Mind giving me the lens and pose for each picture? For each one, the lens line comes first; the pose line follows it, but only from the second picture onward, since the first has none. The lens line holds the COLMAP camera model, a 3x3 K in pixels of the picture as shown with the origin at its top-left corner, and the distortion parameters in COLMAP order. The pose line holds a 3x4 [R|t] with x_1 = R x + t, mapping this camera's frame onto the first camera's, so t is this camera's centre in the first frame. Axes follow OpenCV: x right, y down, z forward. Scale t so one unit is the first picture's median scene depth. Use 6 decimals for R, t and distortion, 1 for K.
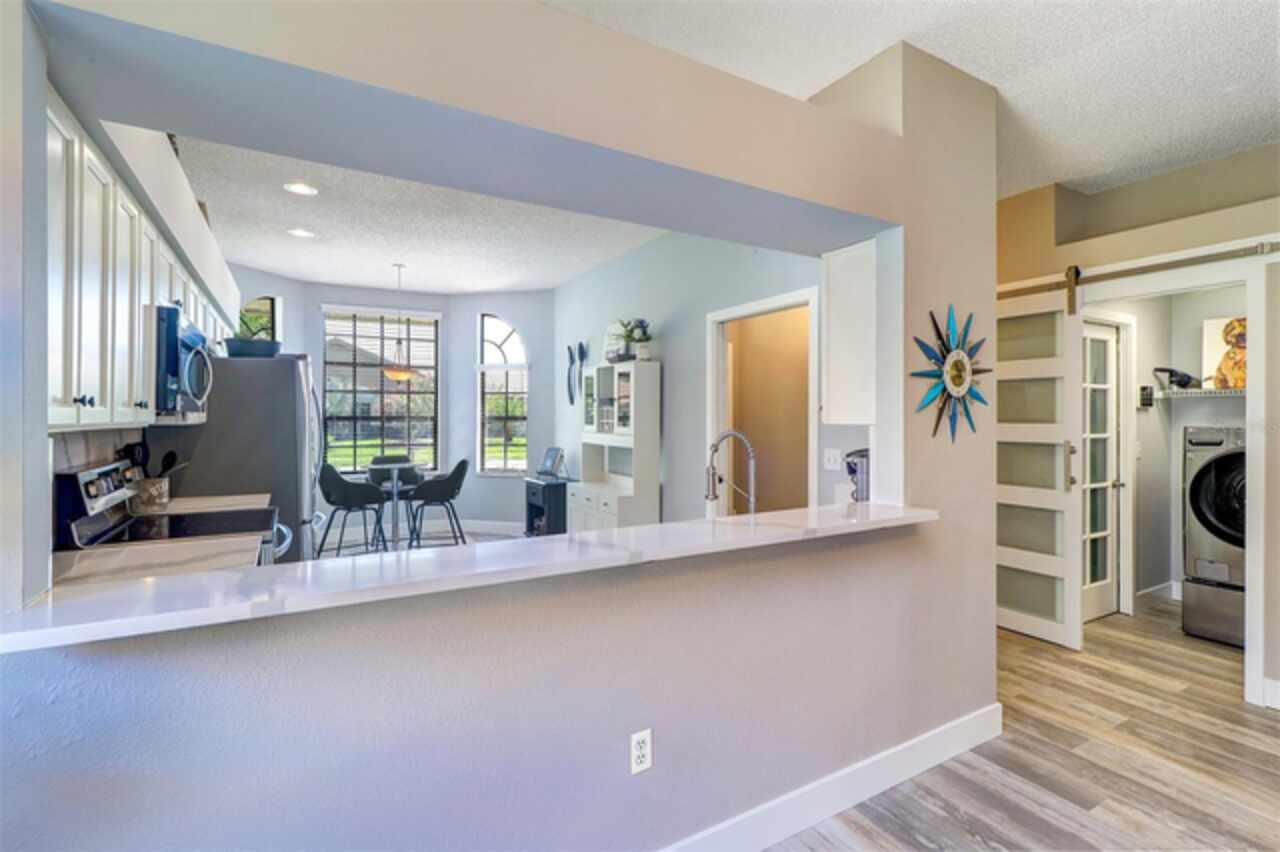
lens RADIAL K [[598.0, 0, 648.0], [0, 598.0, 426.6], [0, 0, 1]] dist [0.000354, -0.000165]
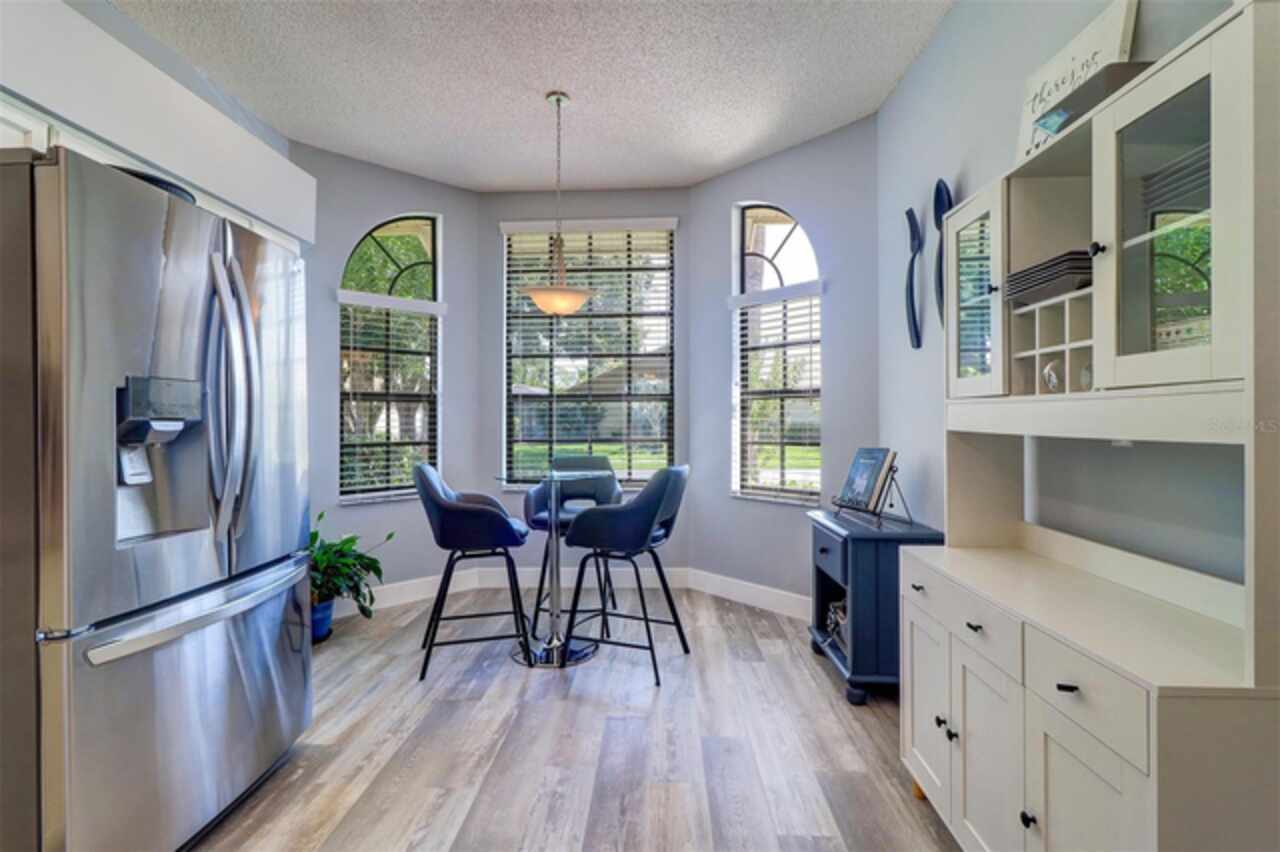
lens RADIAL K [[598.0, 0, 648.0], [0, 598.0, 426.6], [0, 0, 1]] dist [0.000354, -0.000165]
pose [[0.846826, -0.004696, -0.531850, -0.085061], [0.000847, 0.999972, -0.007480, 0.030101], [0.531870, 0.005884, 0.846806, 0.721455]]
